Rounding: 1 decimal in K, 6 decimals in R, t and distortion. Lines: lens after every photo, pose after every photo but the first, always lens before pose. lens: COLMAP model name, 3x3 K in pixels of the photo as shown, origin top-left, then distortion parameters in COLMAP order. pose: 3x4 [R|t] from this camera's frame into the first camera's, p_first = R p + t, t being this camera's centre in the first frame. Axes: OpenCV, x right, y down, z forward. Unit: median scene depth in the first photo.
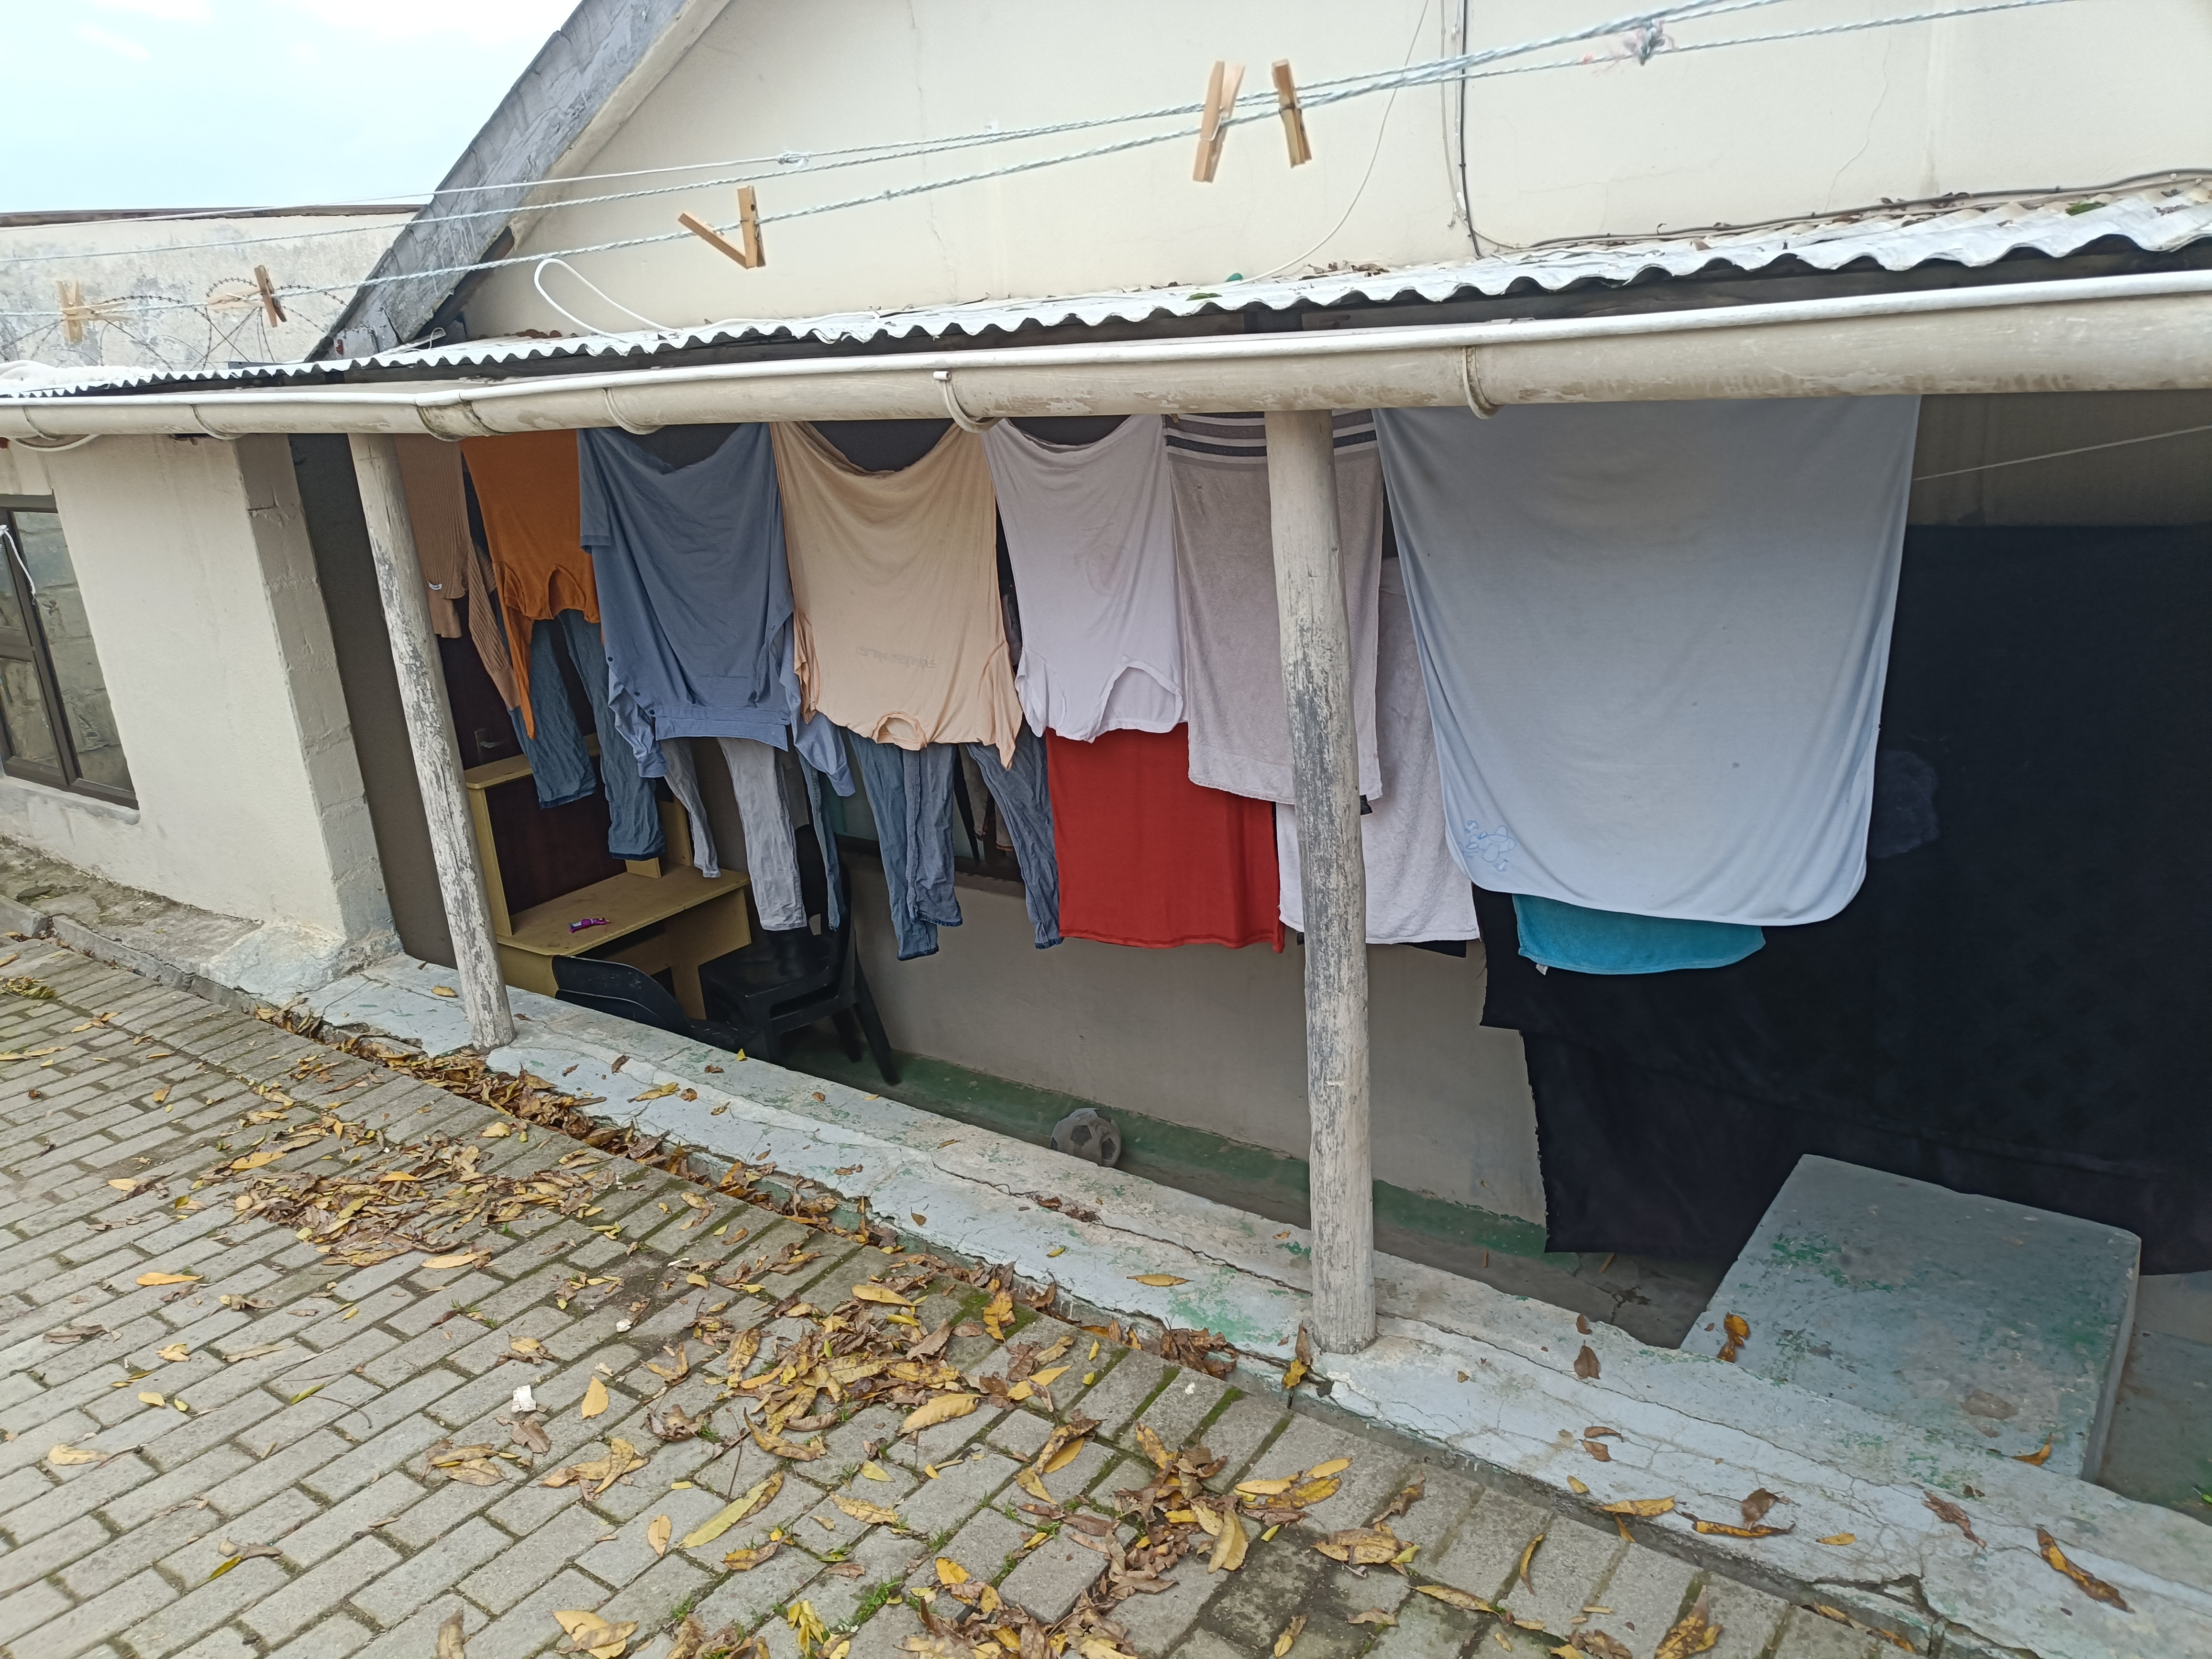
lens RADIAL K [[1610.0, 0, 1098.8], [0, 1610.0, 846.6], [0, 0, 1]] dist [0.028327, -0.012748]
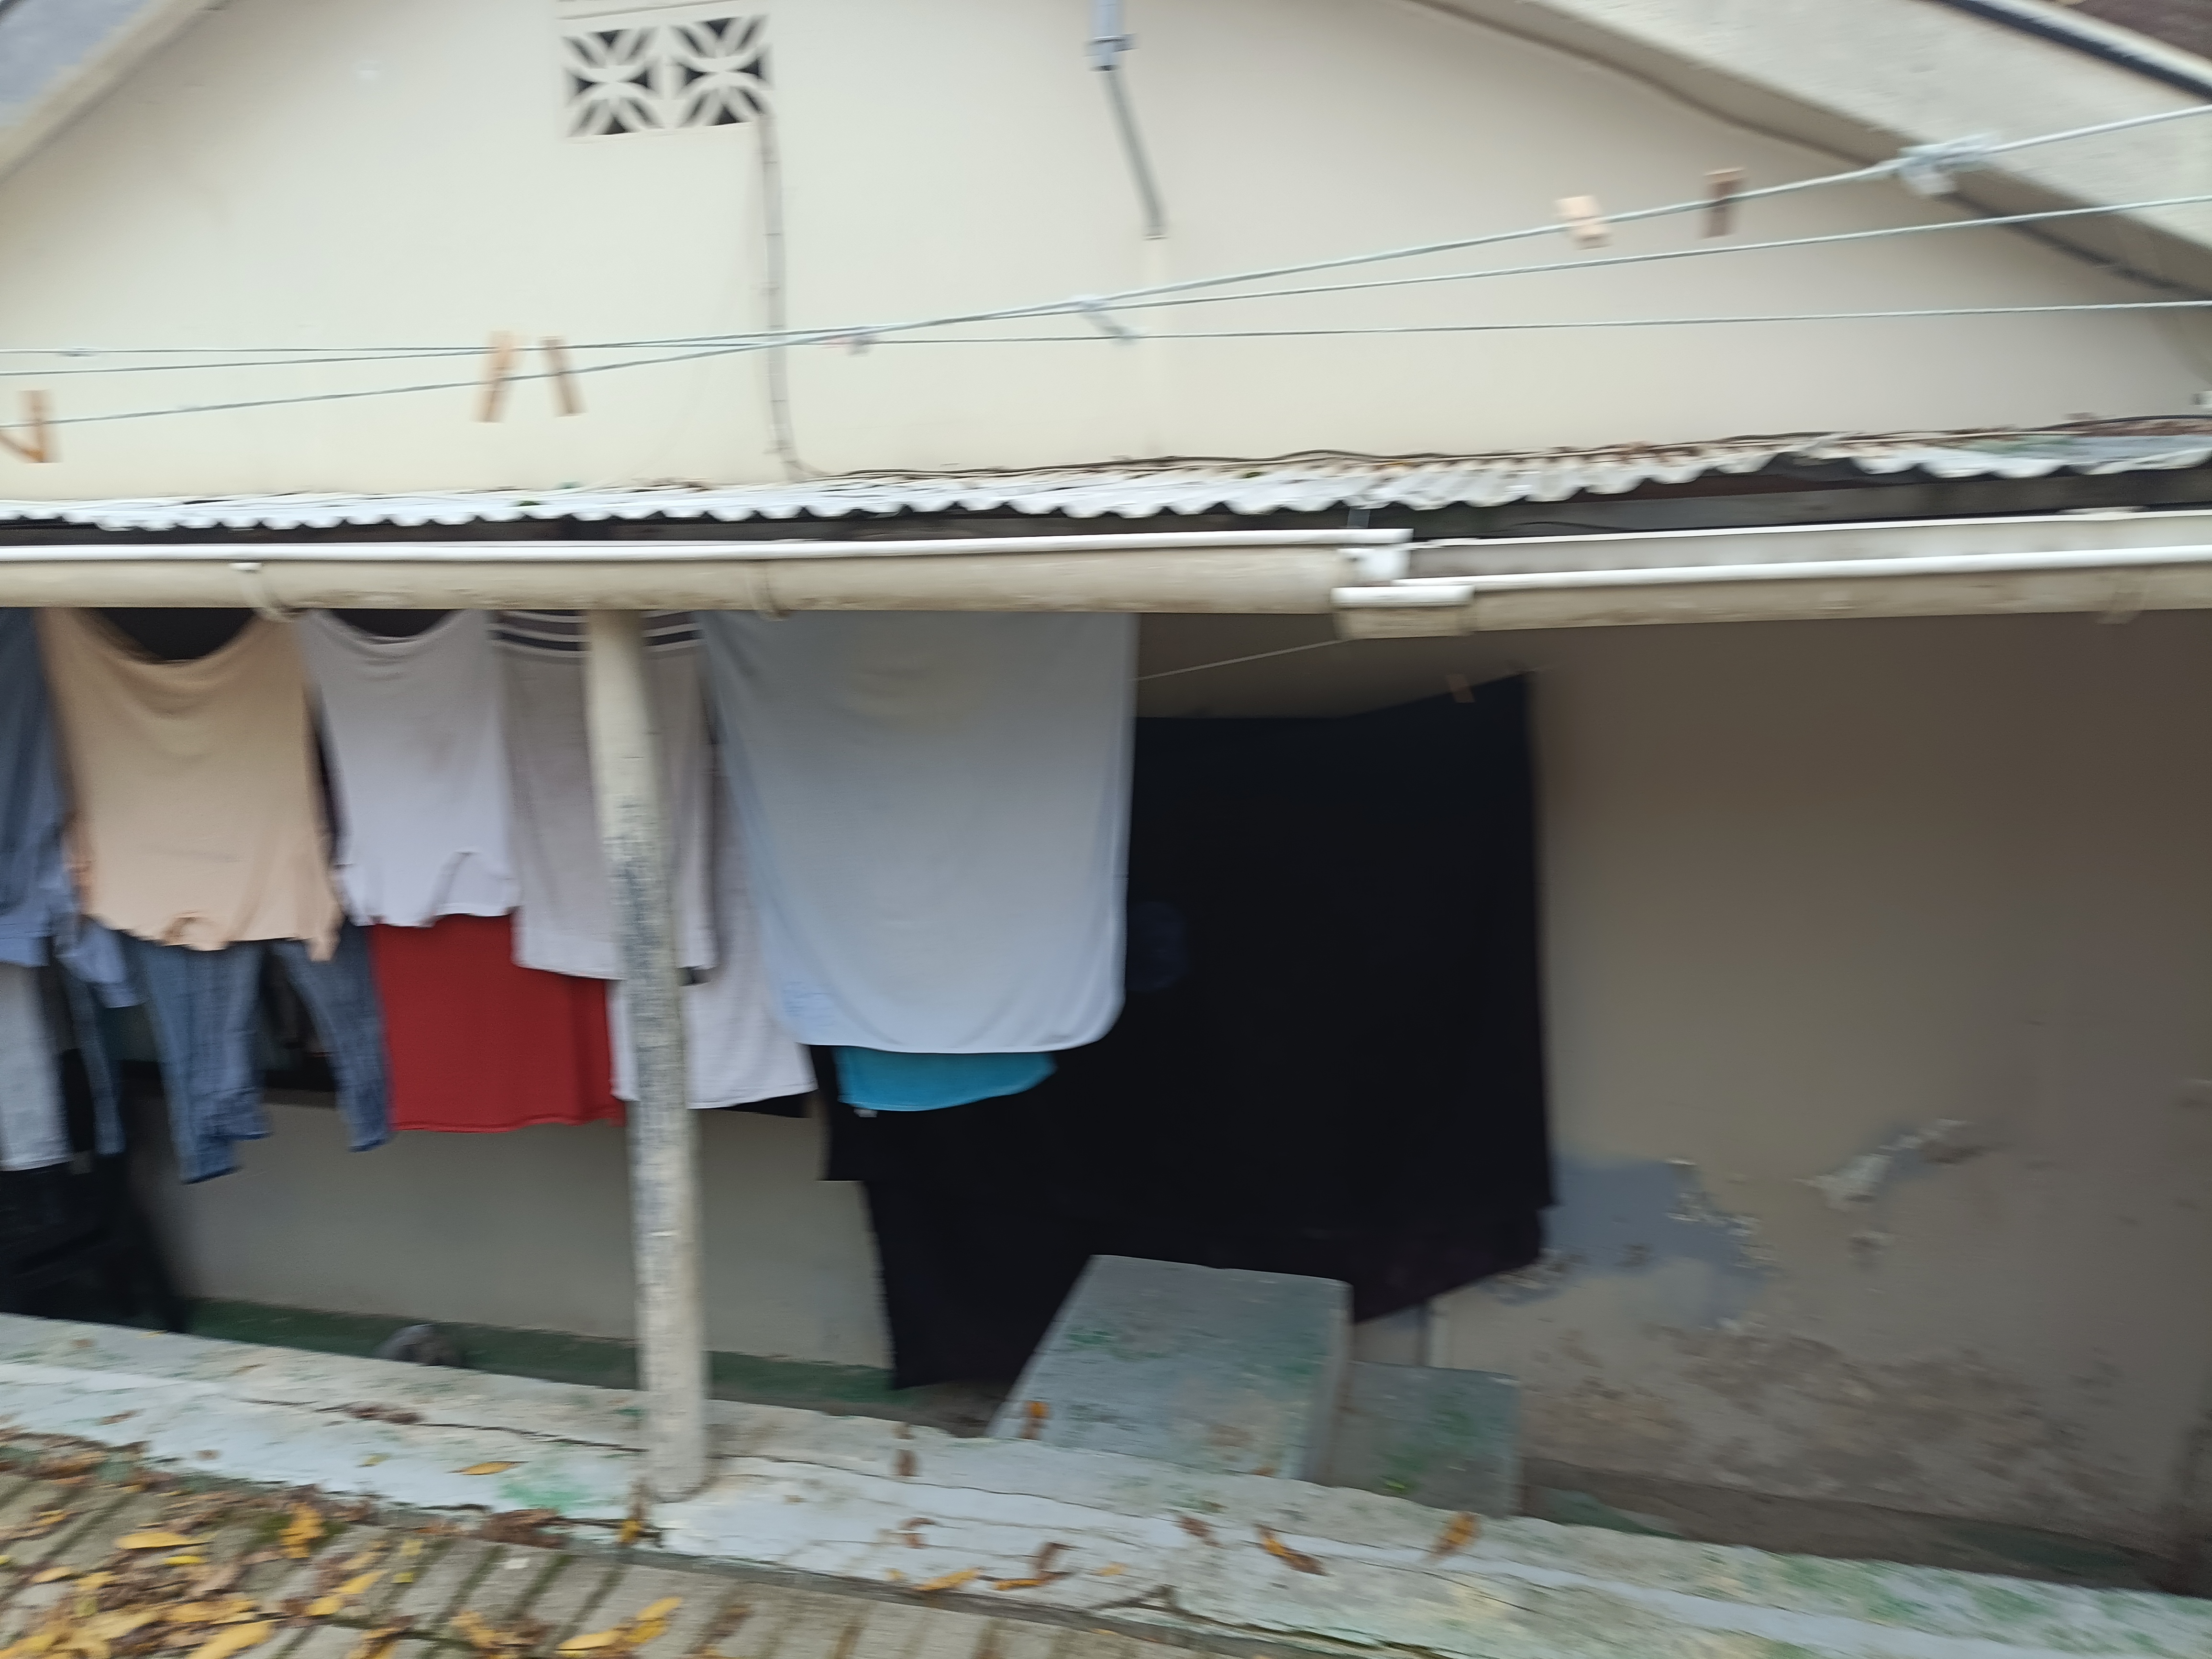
lens RADIAL K [[1590.8, 0, 1110.4], [0, 1590.8, 755.6], [0, 0, 1]] dist [0.008535, 0.000922]
pose [[0.922150, -0.010225, 0.386698, 0.016199], [0.077328, 0.984347, -0.158372, 0.026351], [-0.379026, 0.175946, 0.908506, -0.100065]]
